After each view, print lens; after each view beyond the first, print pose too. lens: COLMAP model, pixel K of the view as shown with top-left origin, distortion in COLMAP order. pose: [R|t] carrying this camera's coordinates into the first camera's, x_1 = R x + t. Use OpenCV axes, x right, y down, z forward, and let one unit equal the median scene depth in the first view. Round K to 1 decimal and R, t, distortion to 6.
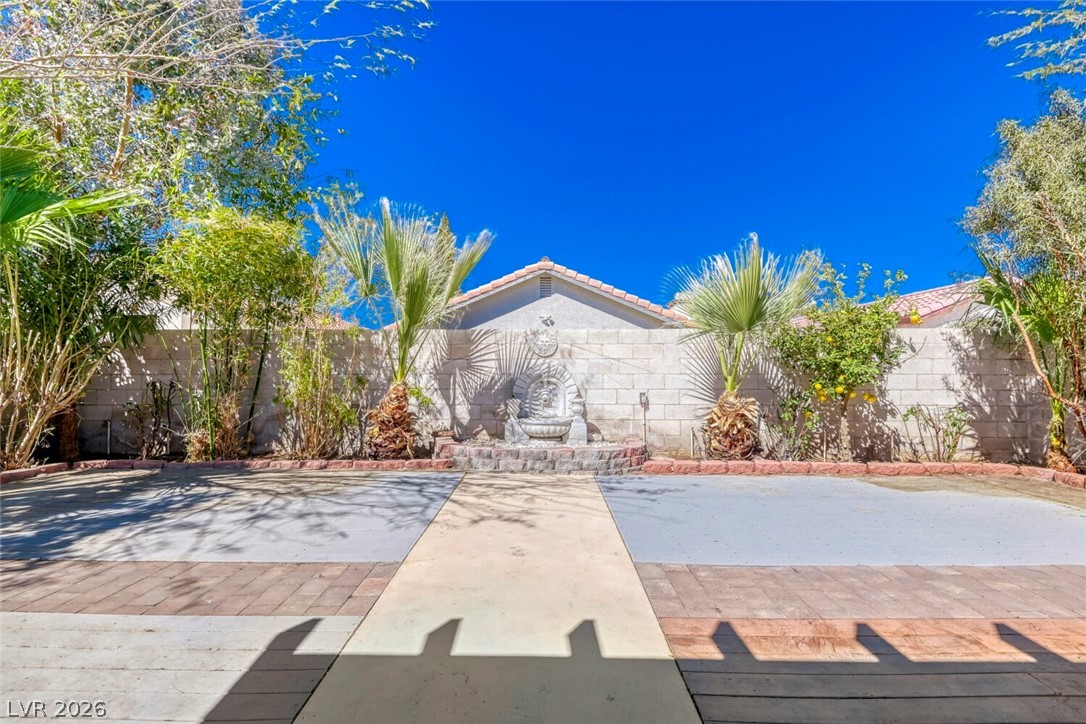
lens RADIAL K [[512.6, 0, 542.8], [0, 512.6, 364.9], [0, 0, 1]] dist [0.033661, -0.018079]
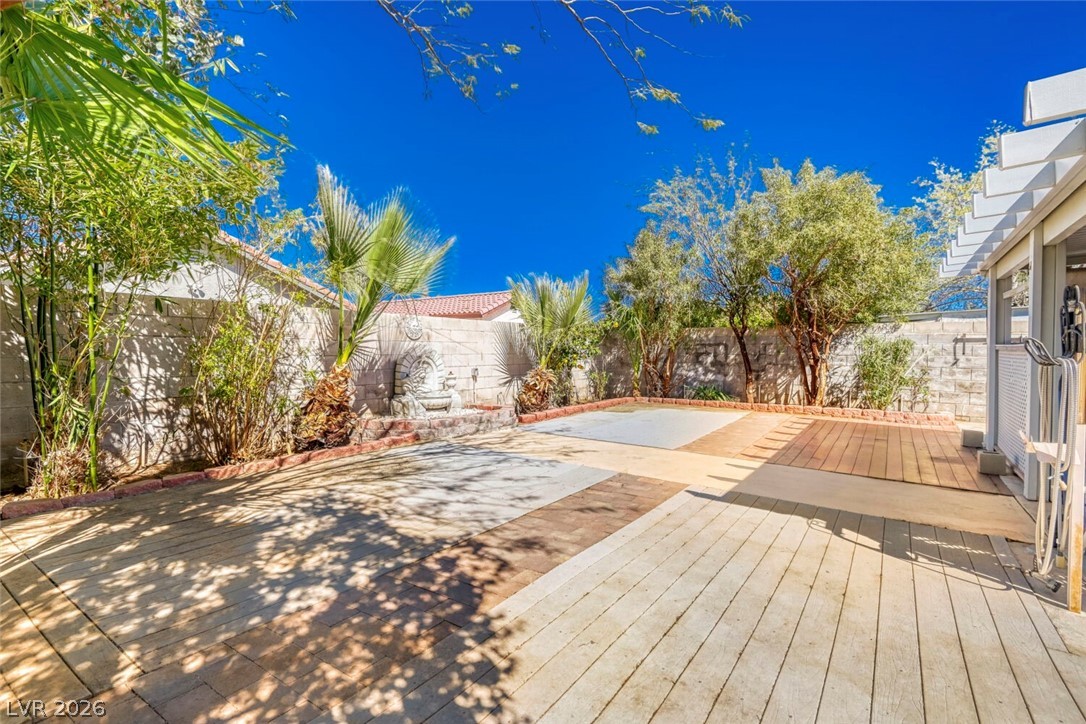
lens RADIAL K [[512.6, 0, 531.3], [0, 512.6, 352.4], [0, 0, 1]] dist [0.033661, -0.018079]
pose [[0.566378, -0.001320, 0.824145, -0.858590], [-0.012990, 0.999860, 0.010529, -0.002023], [-0.824043, -0.016669, 0.566282, 0.165596]]
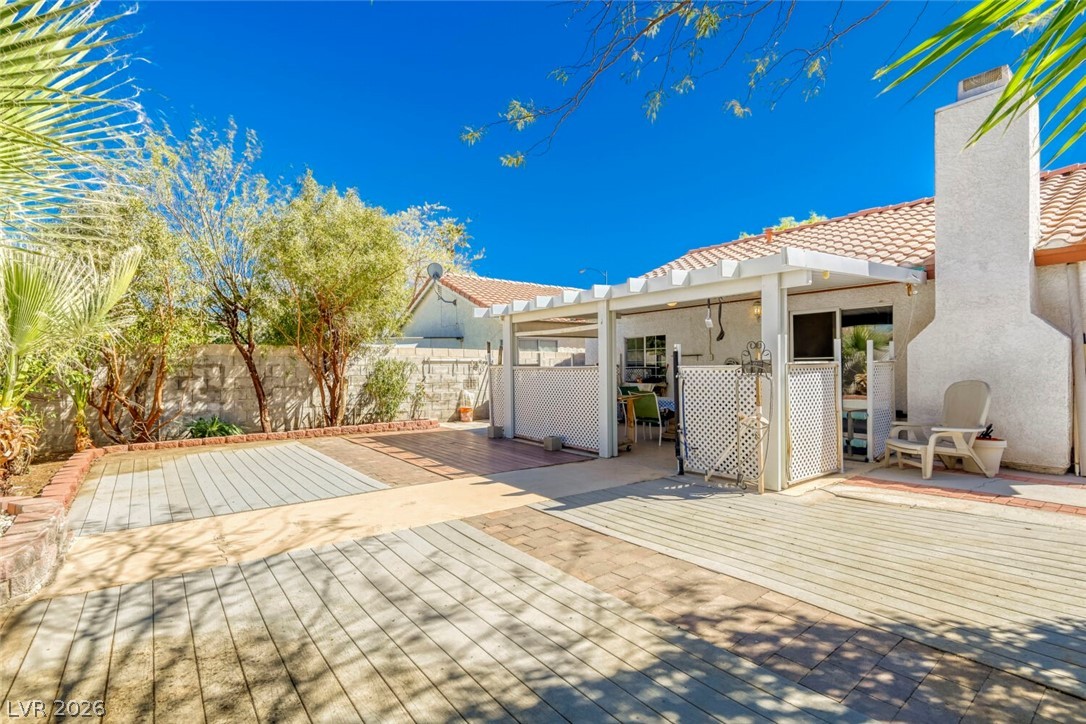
lens RADIAL K [[512.6, 0, 549.5], [0, 512.6, 356.3], [0, 0, 1]] dist [0.033661, -0.018079]
pose [[-0.638186, 0.021100, 0.769593, -0.728149], [0.000199, 0.999629, -0.027241, -0.005629], [-0.769882, -0.017232, -0.637953, 0.836287]]
